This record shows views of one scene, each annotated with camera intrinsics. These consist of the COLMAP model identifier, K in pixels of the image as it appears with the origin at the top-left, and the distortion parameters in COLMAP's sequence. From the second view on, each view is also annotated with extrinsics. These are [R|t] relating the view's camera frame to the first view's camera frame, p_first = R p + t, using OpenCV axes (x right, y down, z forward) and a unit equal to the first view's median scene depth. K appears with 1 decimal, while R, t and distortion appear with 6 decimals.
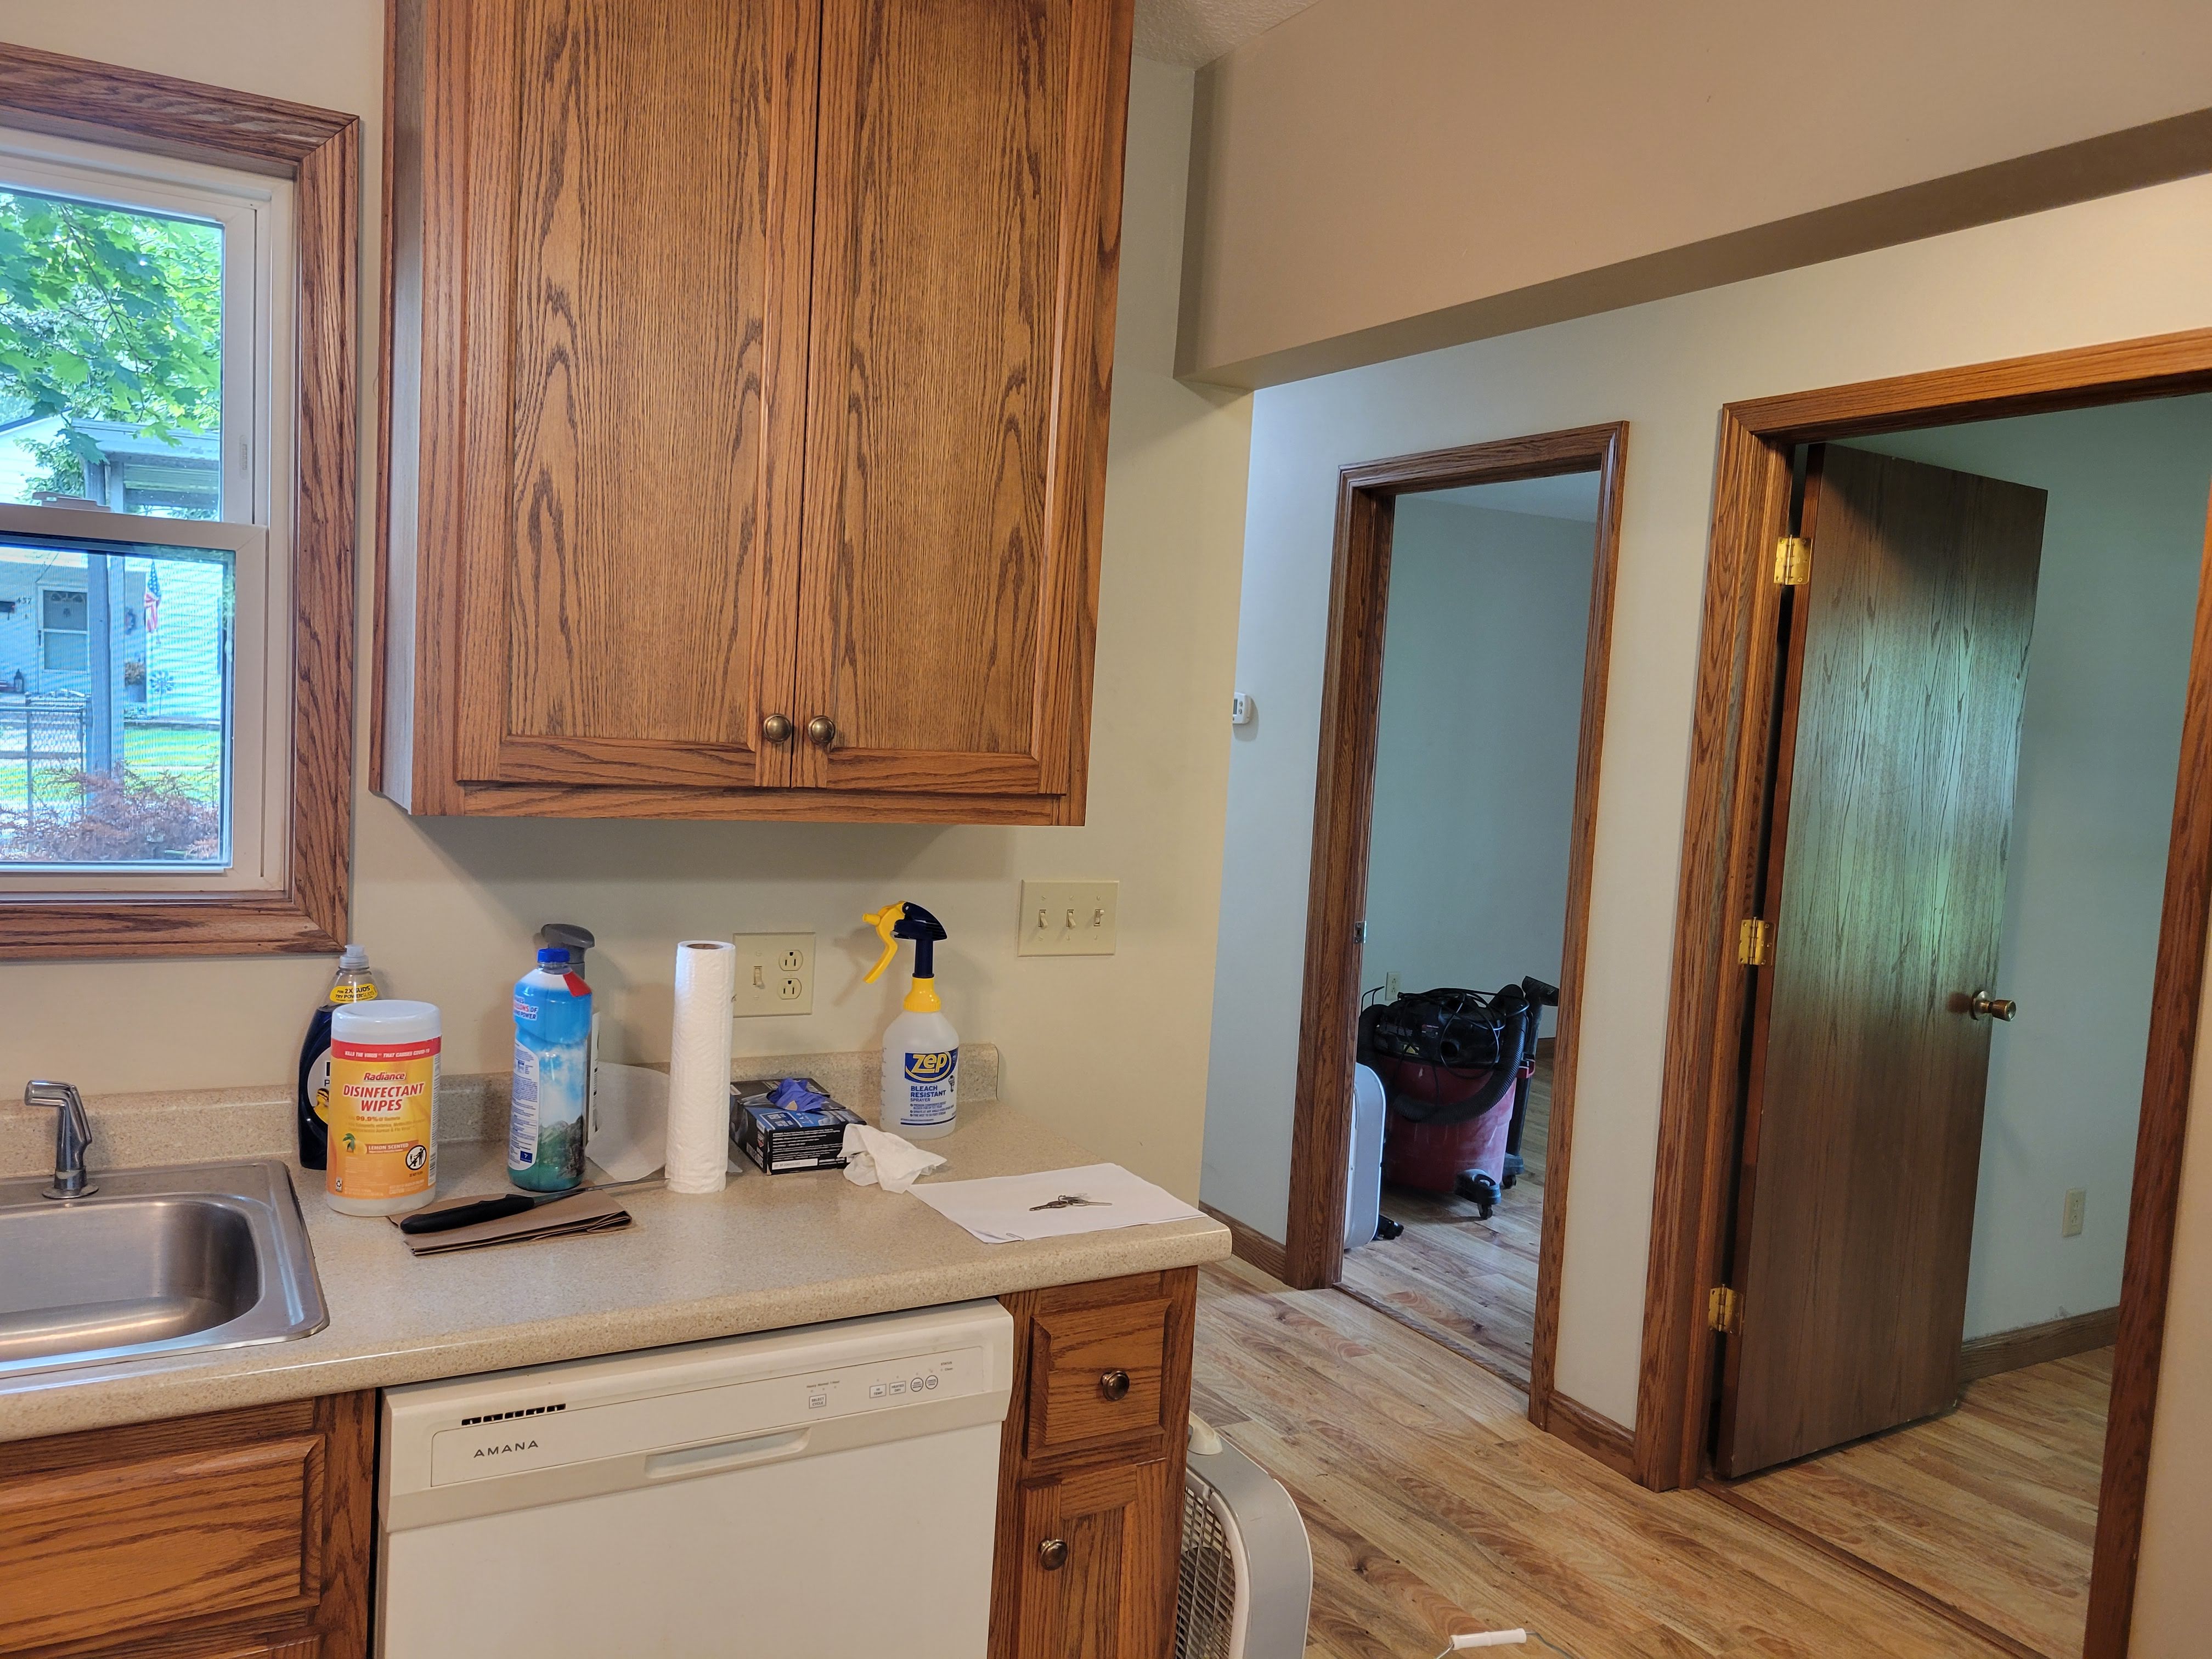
lens RADIAL K [[1659.0, 0, 1106.0], [0, 1659.0, 829.5], [0, 0, 1]] dist [0.056162, -0.048480]
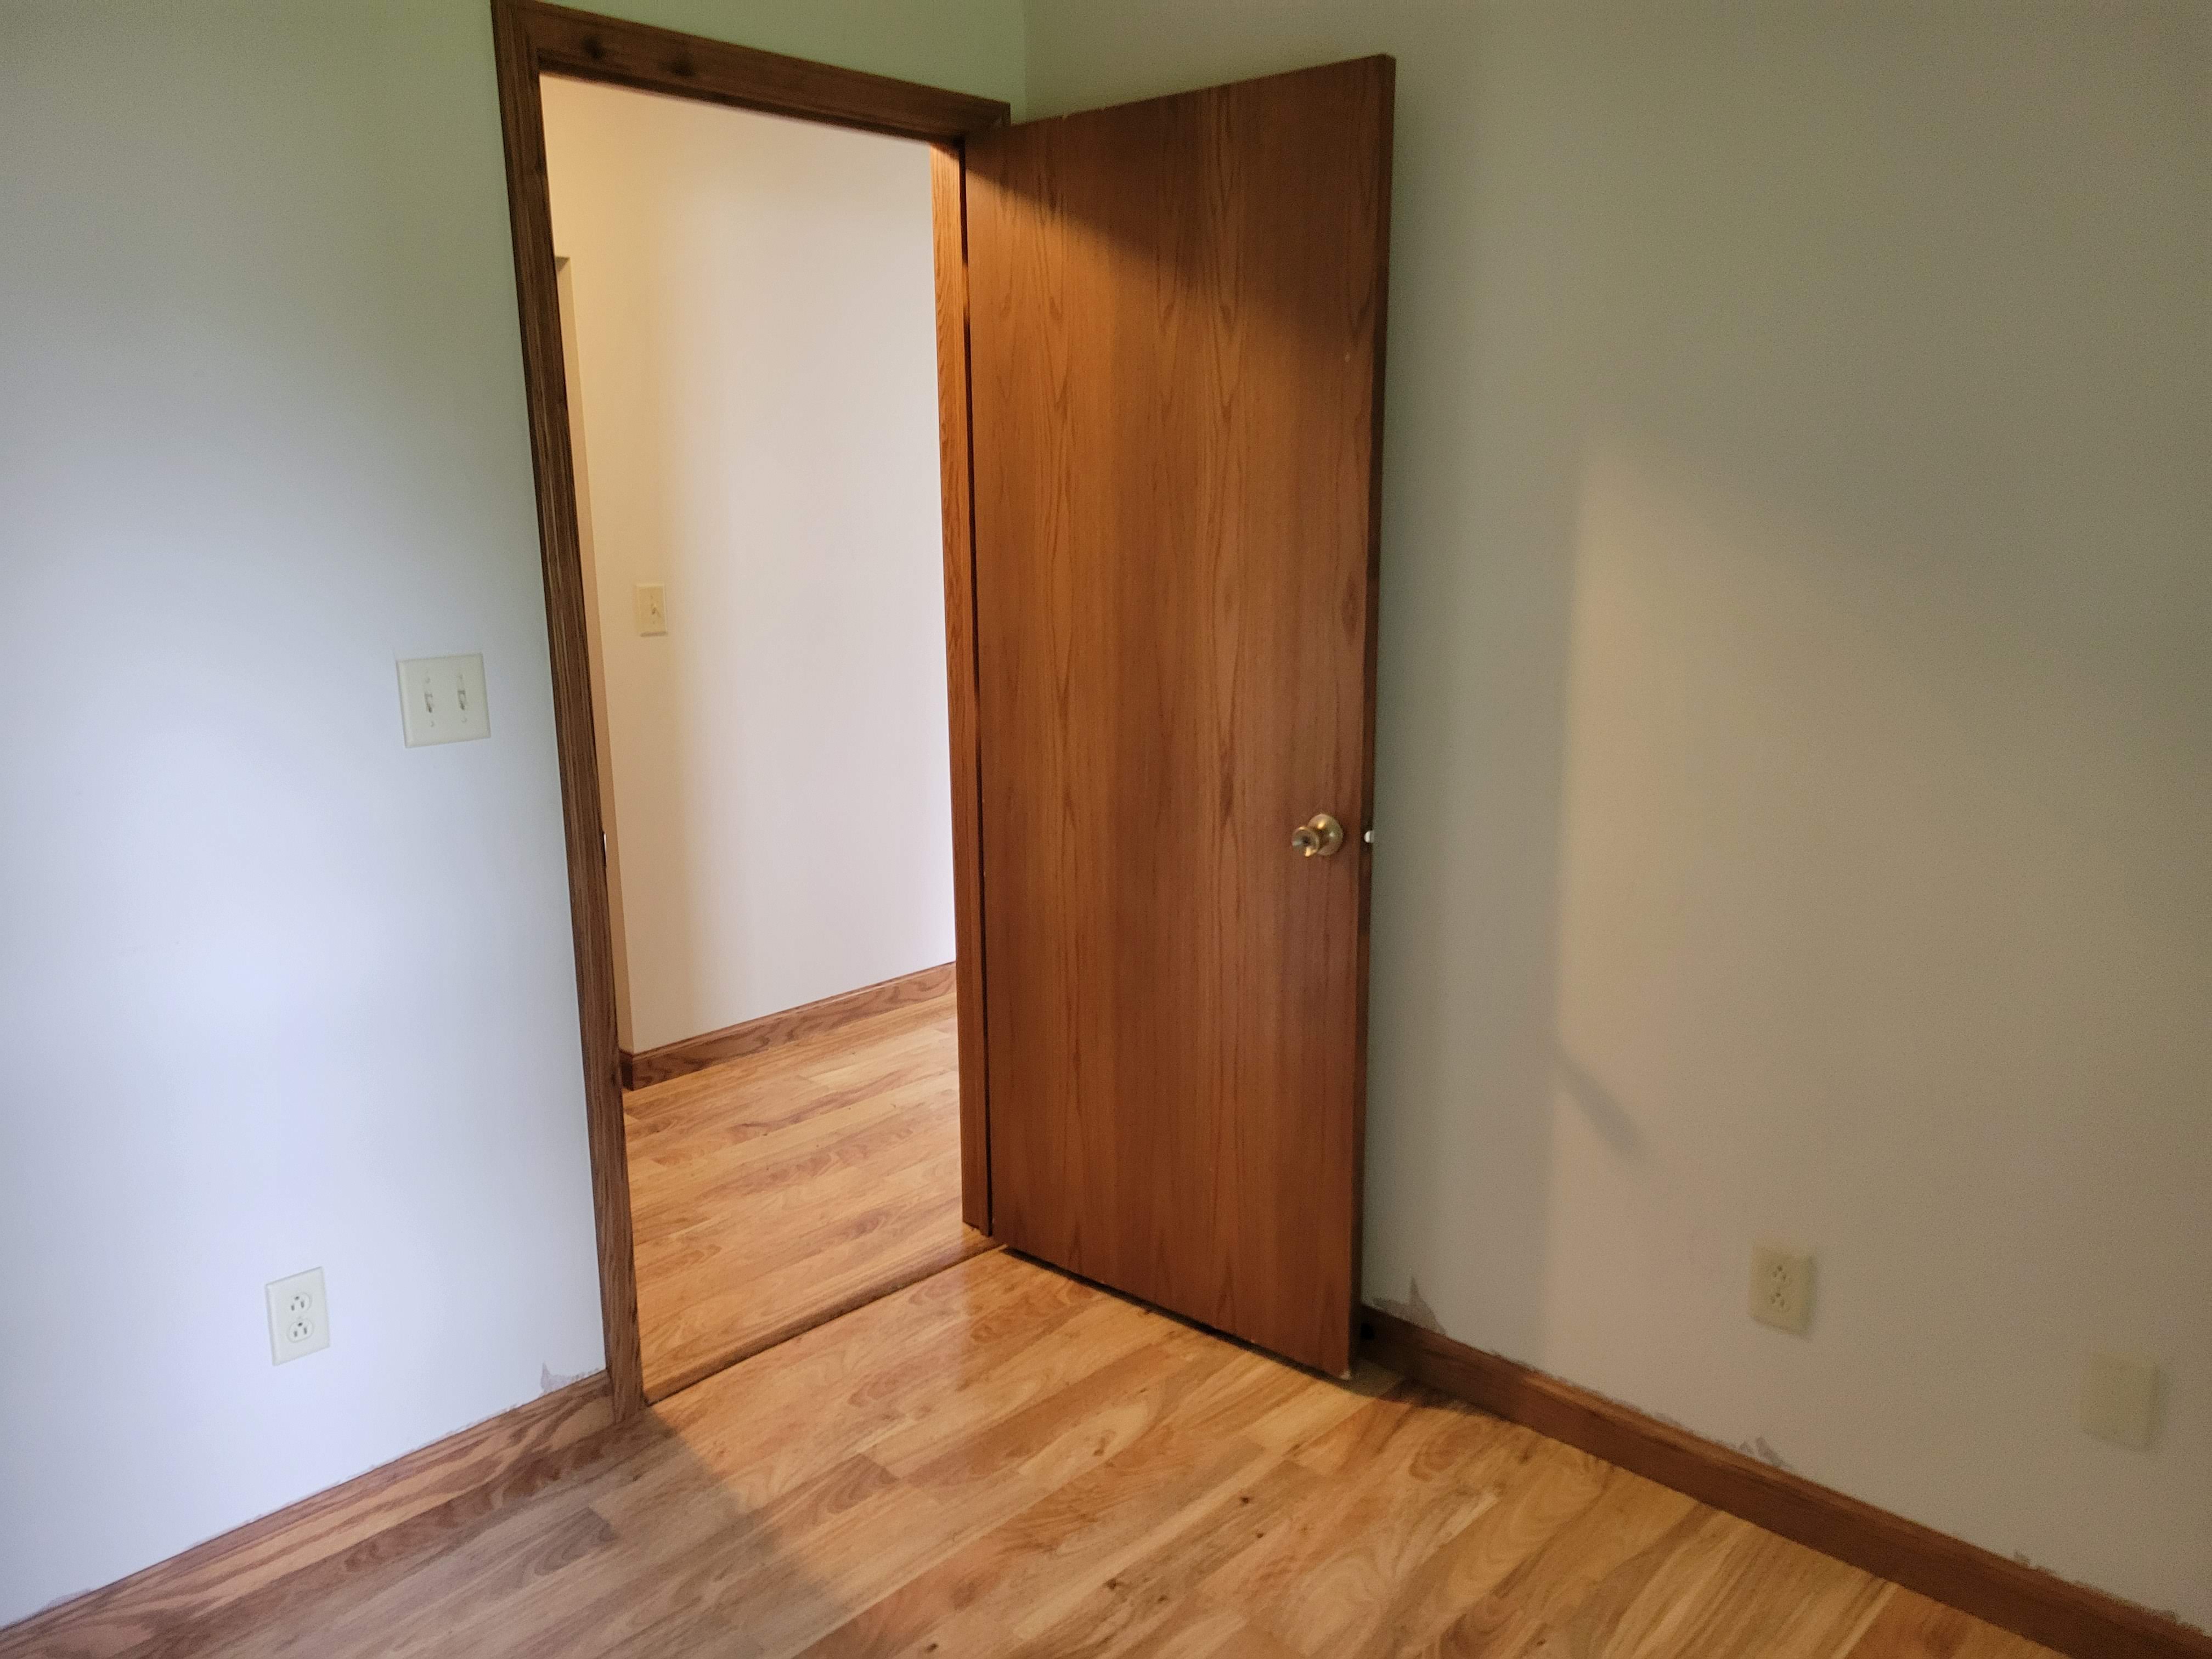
lens RADIAL K [[1659.0, 0, 1106.0], [0, 1659.0, 829.5], [0, 0, 1]] dist [0.056162, -0.048480]
pose [[0.282173, 0.138767, -0.949275, 1.232392], [-0.048060, 0.990286, 0.130476, 0.015093], [0.958159, 0.008806, 0.286101, 0.746310]]
